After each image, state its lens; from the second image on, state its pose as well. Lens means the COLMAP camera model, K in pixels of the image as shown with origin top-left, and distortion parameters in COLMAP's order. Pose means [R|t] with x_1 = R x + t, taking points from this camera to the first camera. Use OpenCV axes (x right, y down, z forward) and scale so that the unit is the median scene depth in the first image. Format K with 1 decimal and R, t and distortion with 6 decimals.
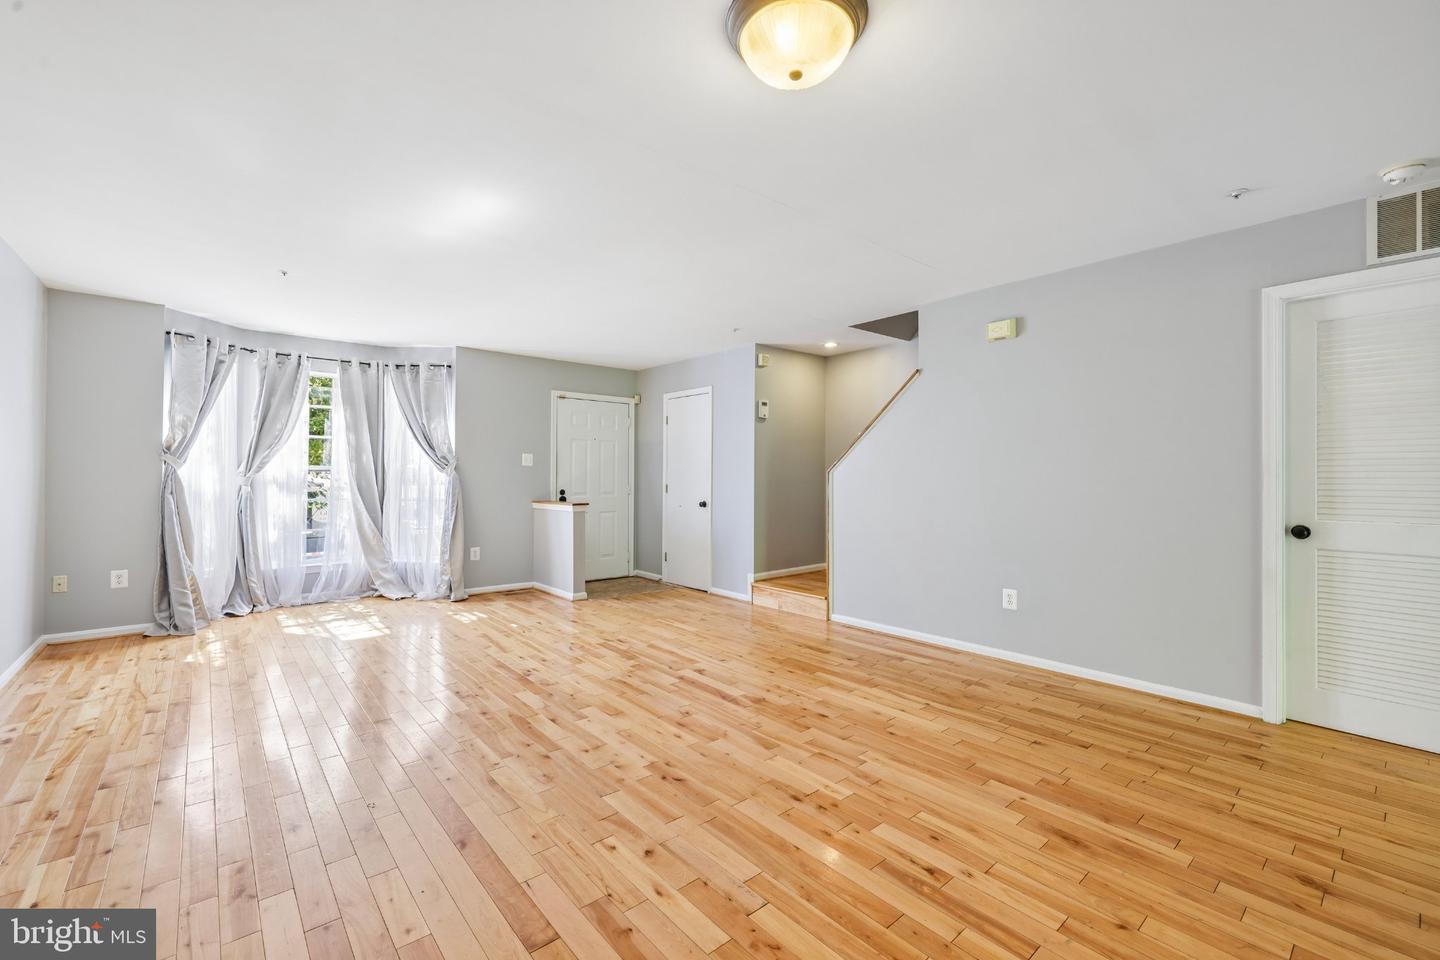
lens RADIAL K [[603.1, 0, 712.4], [0, 603.1, 475.1], [0, 0, 1]] dist [0.000171, 0.000187]
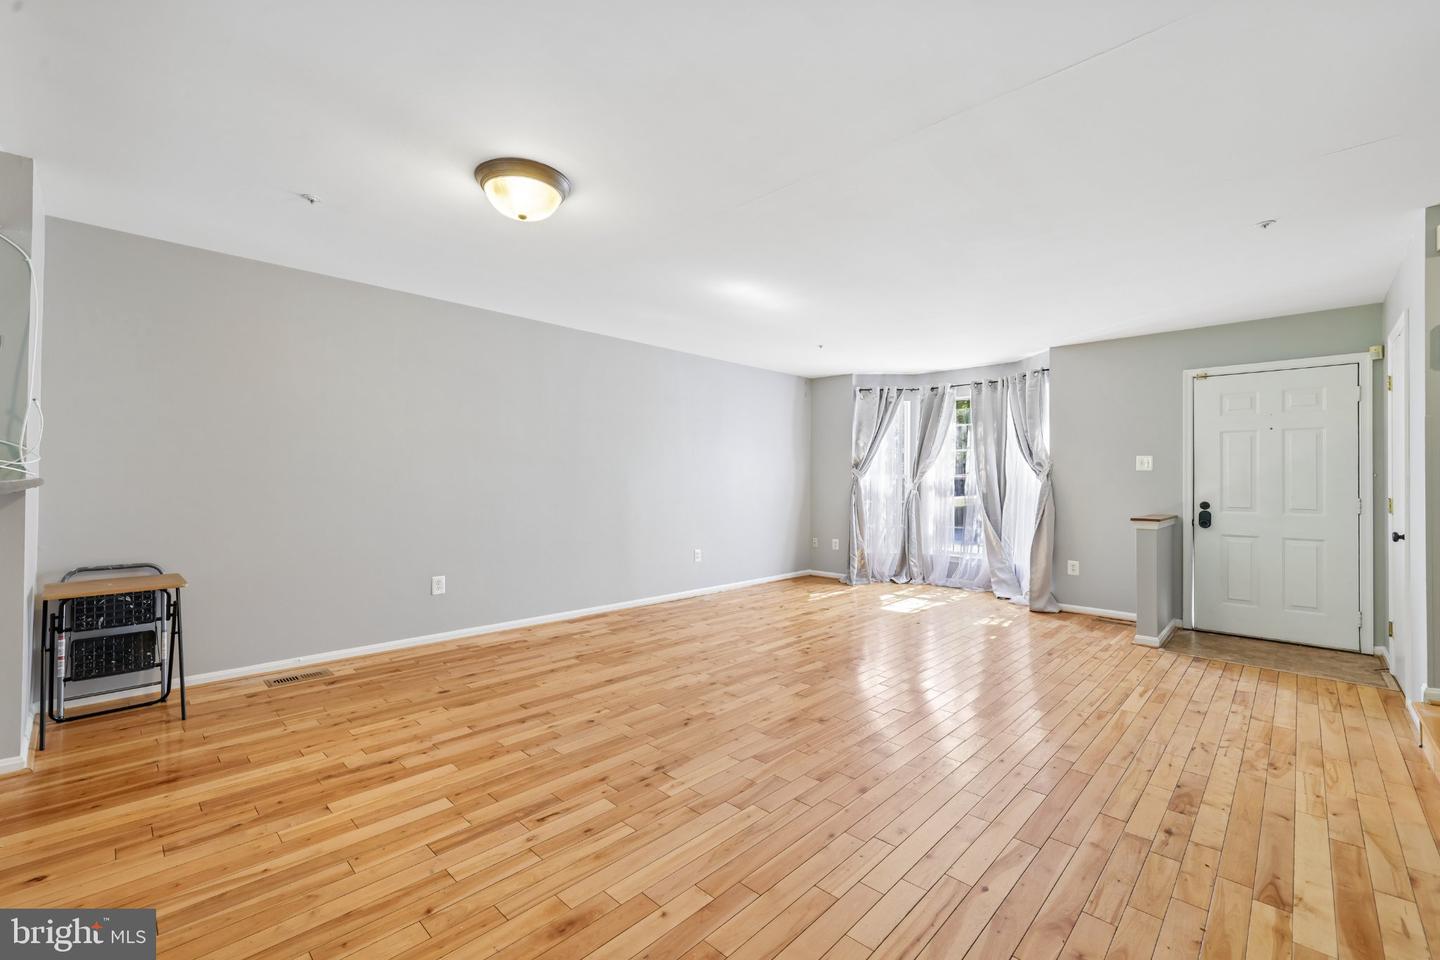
lens RADIAL K [[603.1, 0, 712.4], [0, 603.1, 475.1], [0, 0, 1]] dist [0.000171, 0.000187]
pose [[0.098428, -0.013072, -0.995058, 0.565470], [-0.003187, 0.999904, -0.013450, 0.004601], [0.995139, 0.004495, 0.098377, 0.441820]]
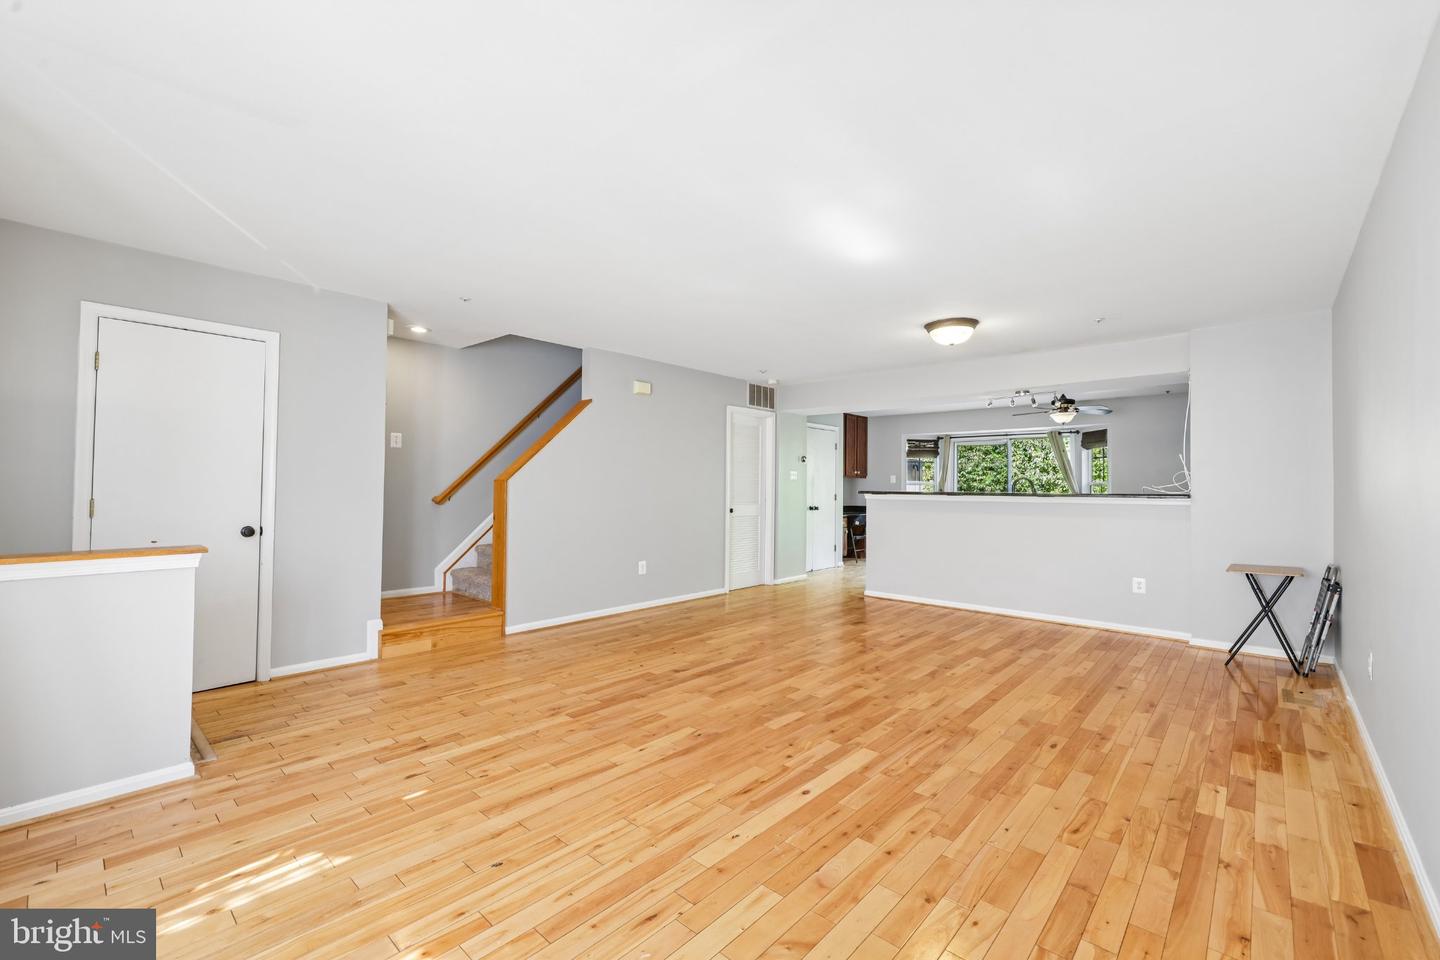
lens RADIAL K [[603.1, 0, 712.4], [0, 603.1, 475.1], [0, 0, 1]] dist [0.000171, 0.000187]
pose [[-0.125546, 0.015089, 0.991973, -0.809889], [-0.013621, 0.999764, -0.016932, -0.002115], [-0.991994, -0.015637, -0.125311, 0.801911]]
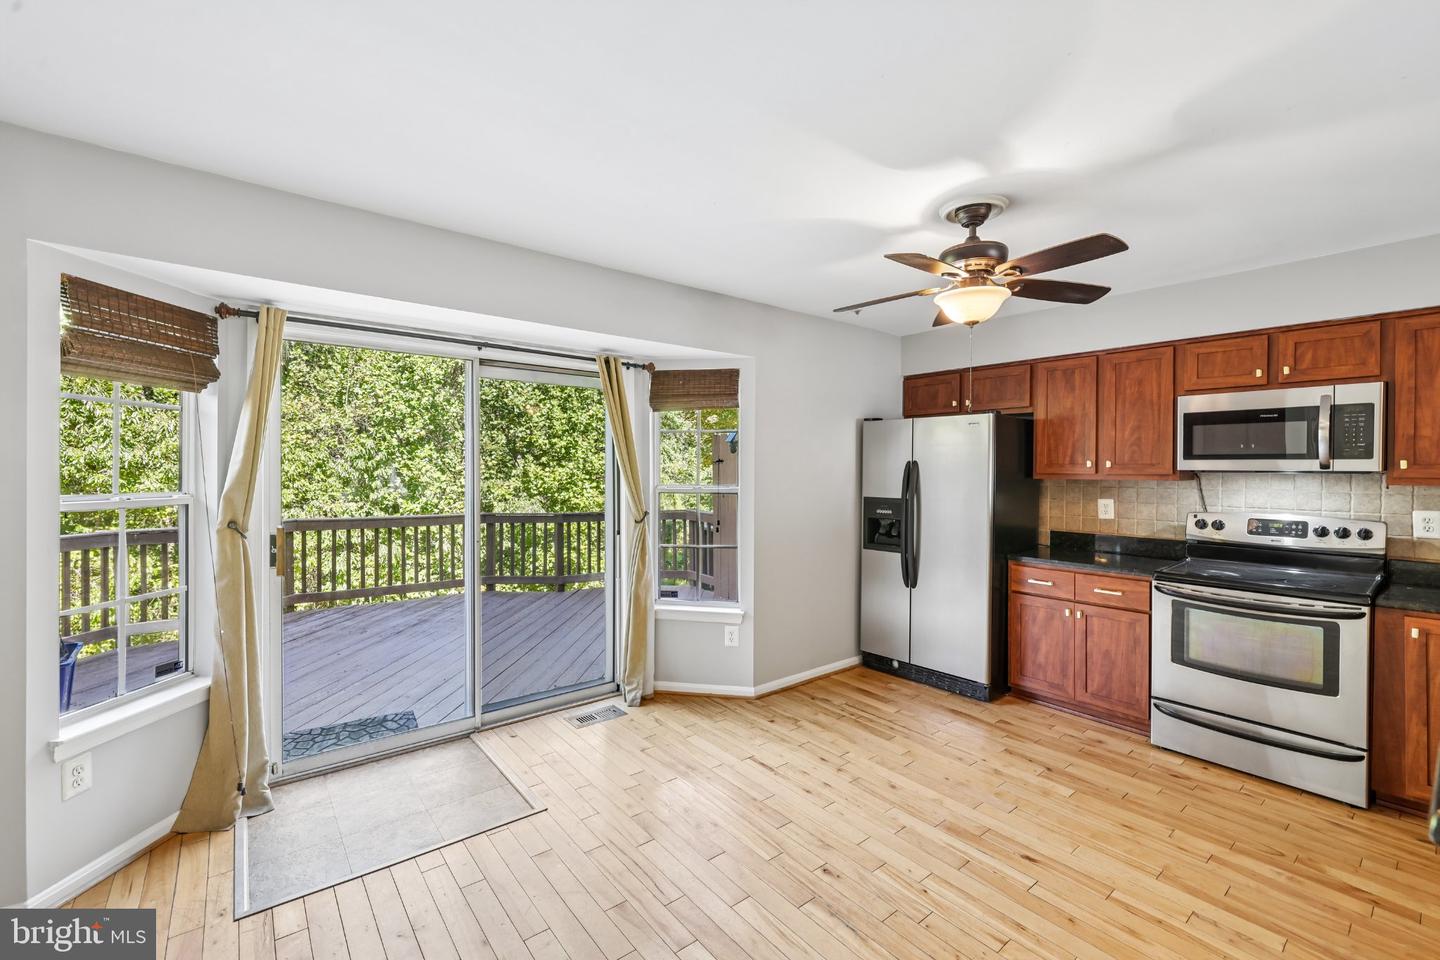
lens RADIAL K [[603.1, 0, 712.4], [0, 603.1, 475.1], [0, 0, 1]] dist [0.000171, 0.000187]
pose [[-0.999516, -0.010674, 0.029209, 0.724316], [-0.010539, 0.999933, 0.004751, -0.044706], [-0.029258, 0.004441, -0.999562, 0.252896]]
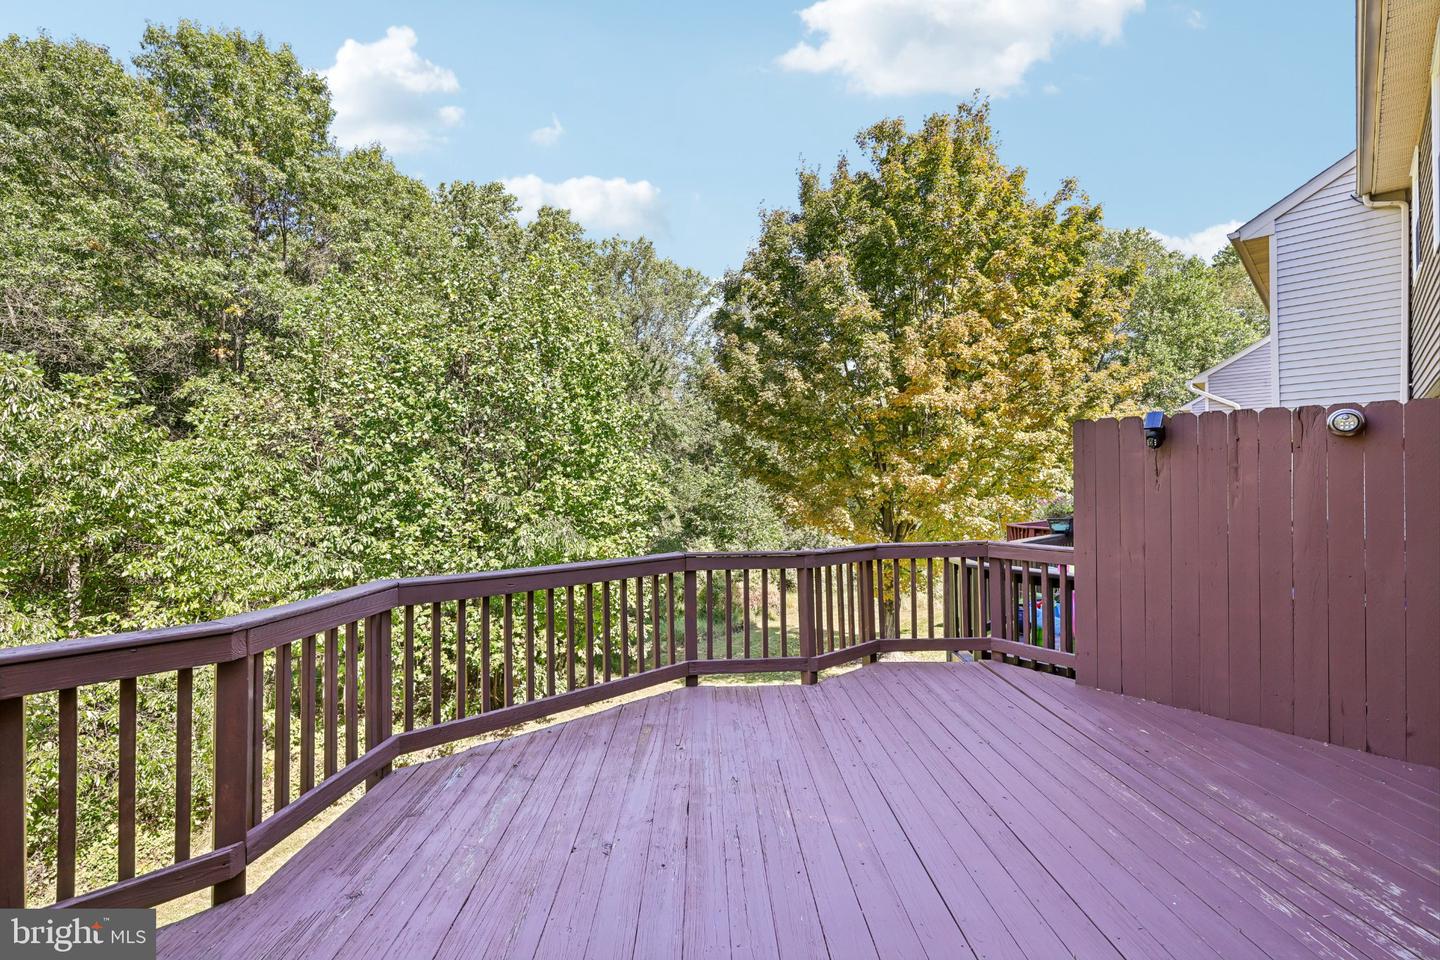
lens RADIAL K [[603.1, 0, 712.4], [0, 603.1, 475.1], [0, 0, 1]] dist [0.000171, 0.000187]
pose [[-0.998411, -0.004173, -0.056192, 1.326883], [-0.003305, 0.999874, -0.015517, -0.040419], [0.056249, -0.015306, -0.998299, -0.328473]]
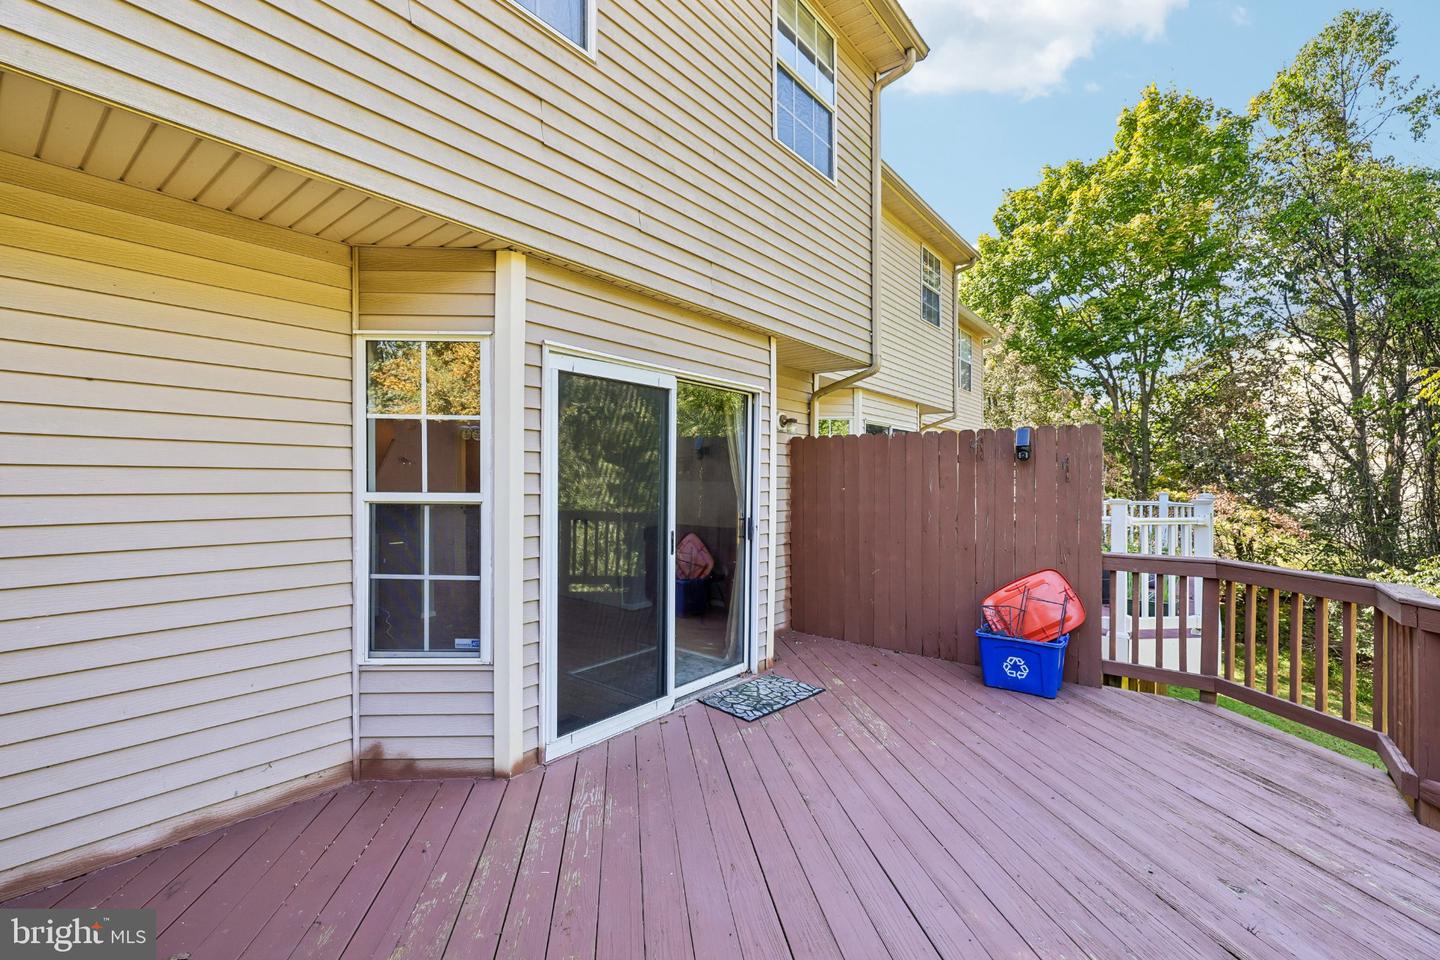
lens RADIAL K [[618.3, 0, 714.2], [0, 618.3, 483.0], [0, 0, 1]] dist [-0.002430, 0.000253]
pose [[0.983871, 0.002919, 0.178857, 0.927936], [-0.005189, 0.999912, 0.012229, -0.048726], [-0.178806, -0.012960, 0.983799, -1.181827]]
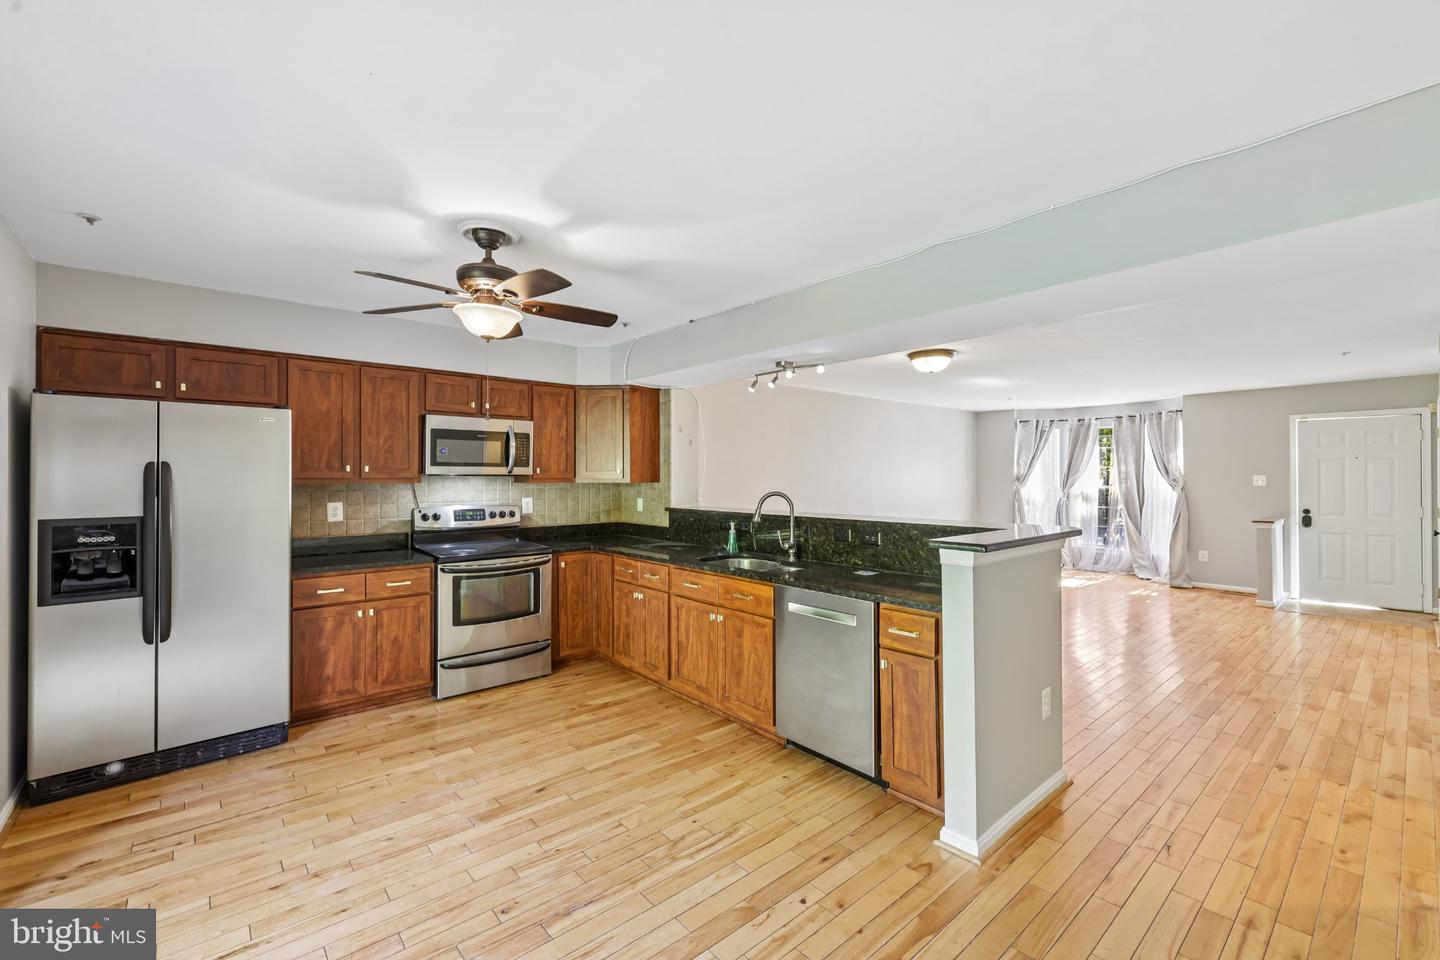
lens RADIAL K [[603.1, 0, 712.4], [0, 603.1, 475.1], [0, 0, 1]] dist [0.000171, 0.000187]
pose [[0.006152, -0.008219, -0.999947, 1.049069], [0.006316, 0.999947, -0.008180, -0.042135], [0.999961, -0.006265, 0.006203, -0.041675]]
